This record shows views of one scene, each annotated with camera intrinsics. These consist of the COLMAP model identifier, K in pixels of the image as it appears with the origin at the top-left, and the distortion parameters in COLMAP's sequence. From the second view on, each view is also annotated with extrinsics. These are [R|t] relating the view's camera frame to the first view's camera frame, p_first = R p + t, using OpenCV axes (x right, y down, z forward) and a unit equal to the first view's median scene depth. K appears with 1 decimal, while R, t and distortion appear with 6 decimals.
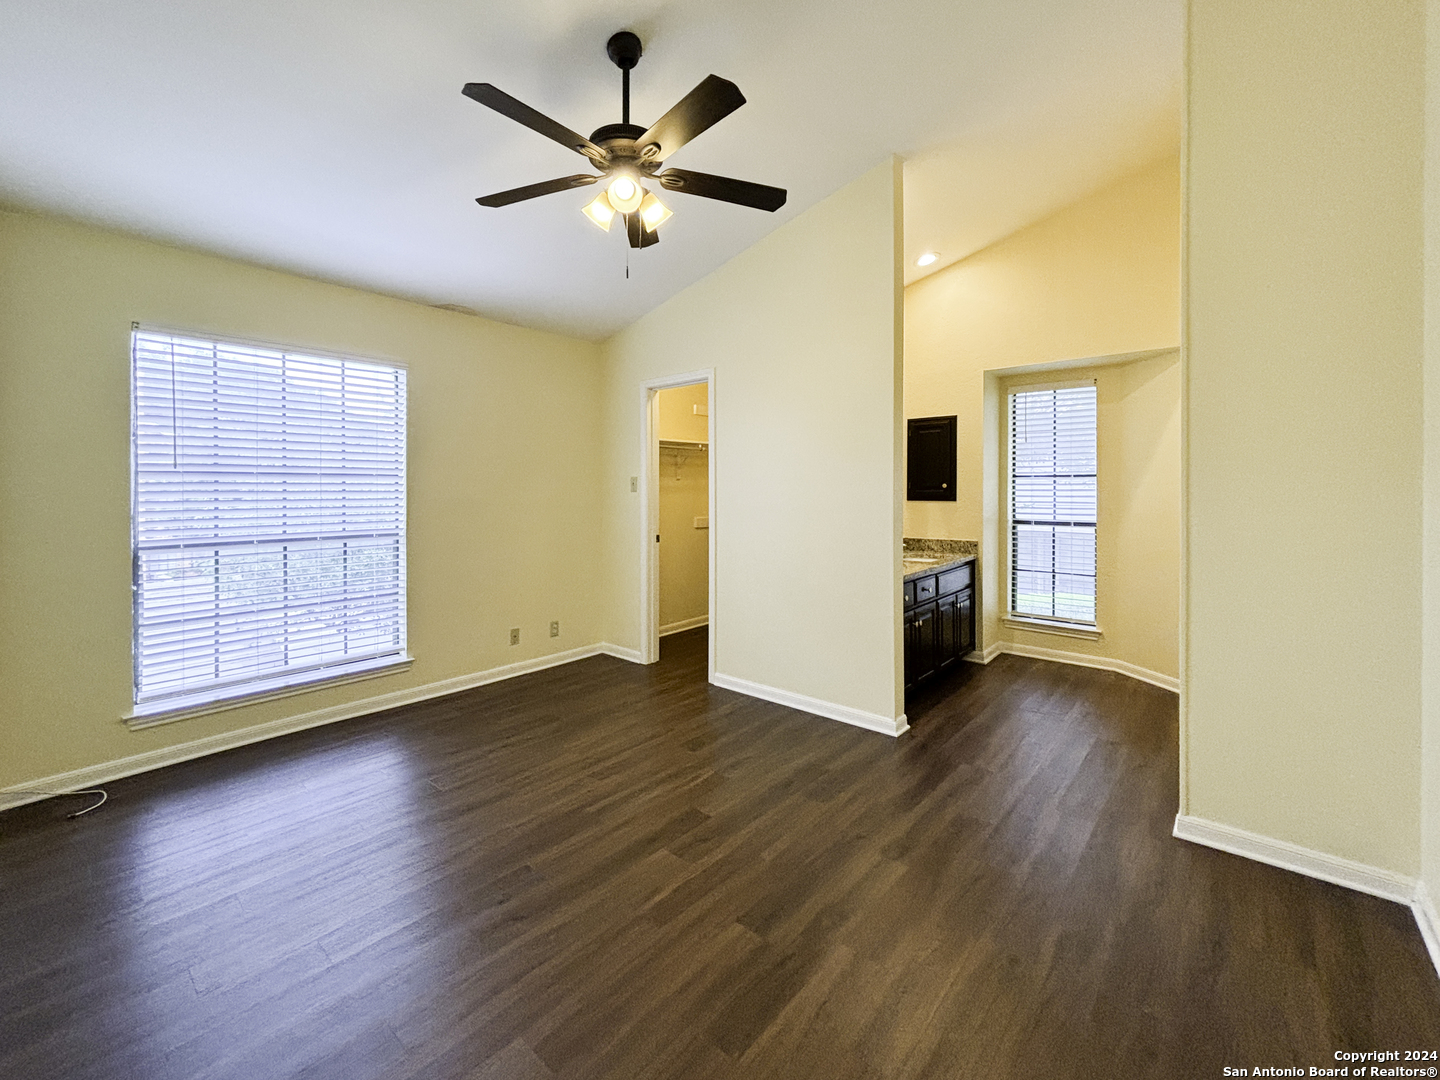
lens RADIAL K [[609.6, 0, 721.9], [0, 609.6, 488.4], [0, 0, 1]] dist [-0.001185, 0.000025]
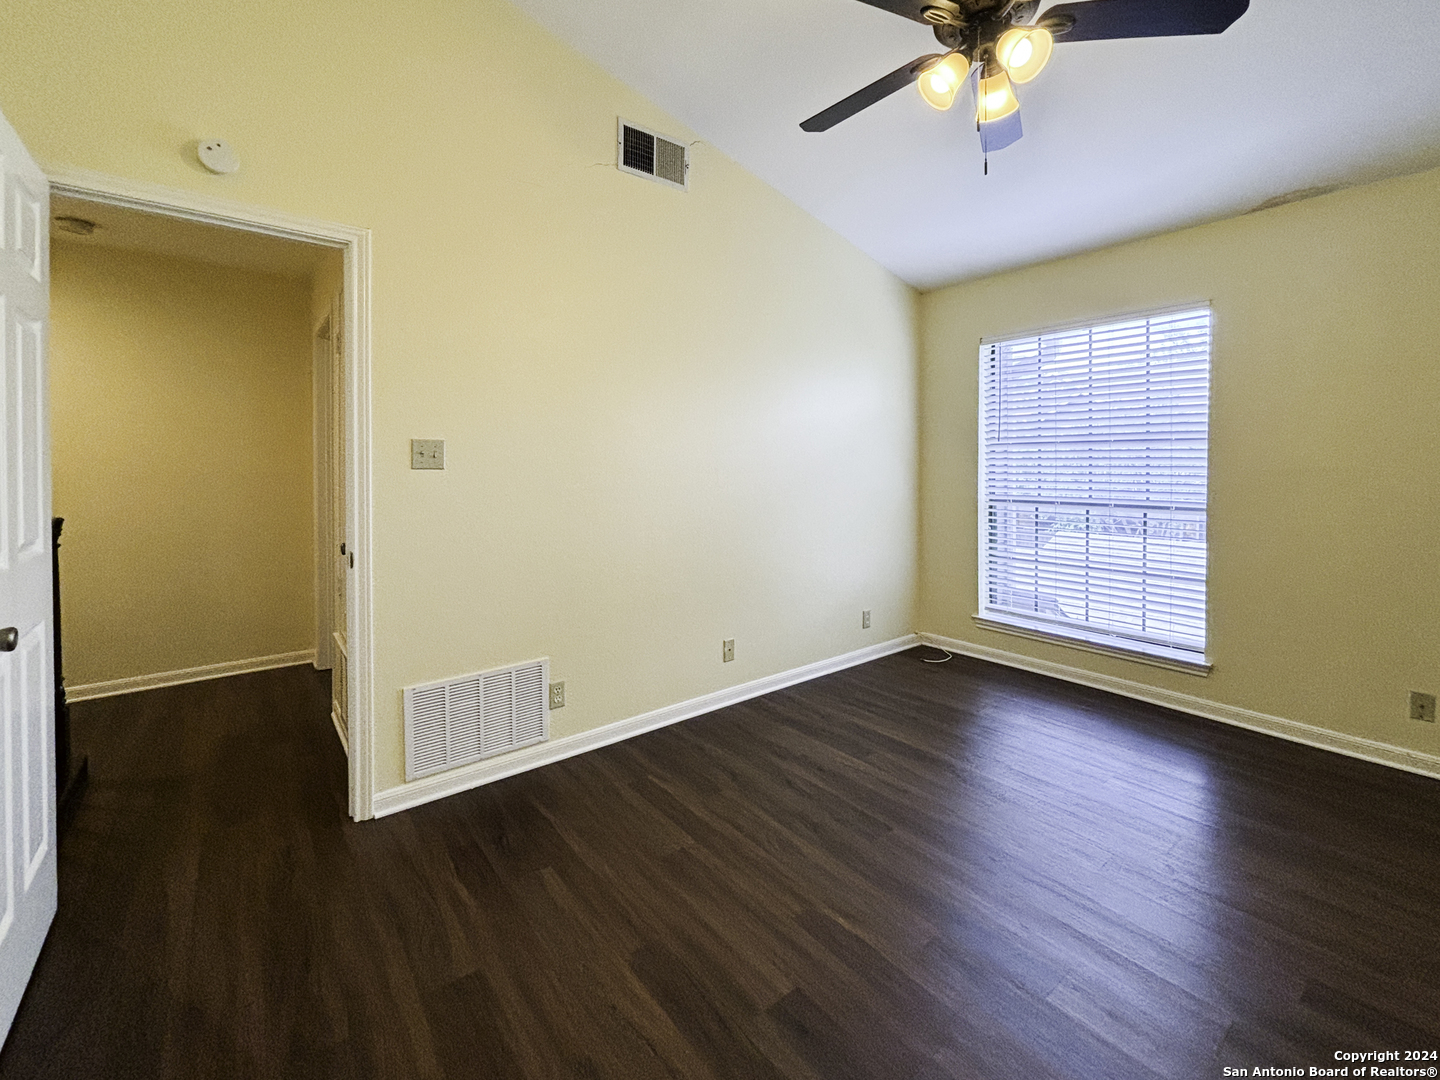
lens RADIAL K [[609.6, 0, 721.9], [0, 609.6, 488.4], [0, 0, 1]] dist [-0.001185, 0.000025]
pose [[-0.191118, 0.050074, -0.980289, 0.512302], [0.009210, 0.998745, 0.049222, -0.000951], [0.981524, 0.000378, -0.191339, 0.668514]]
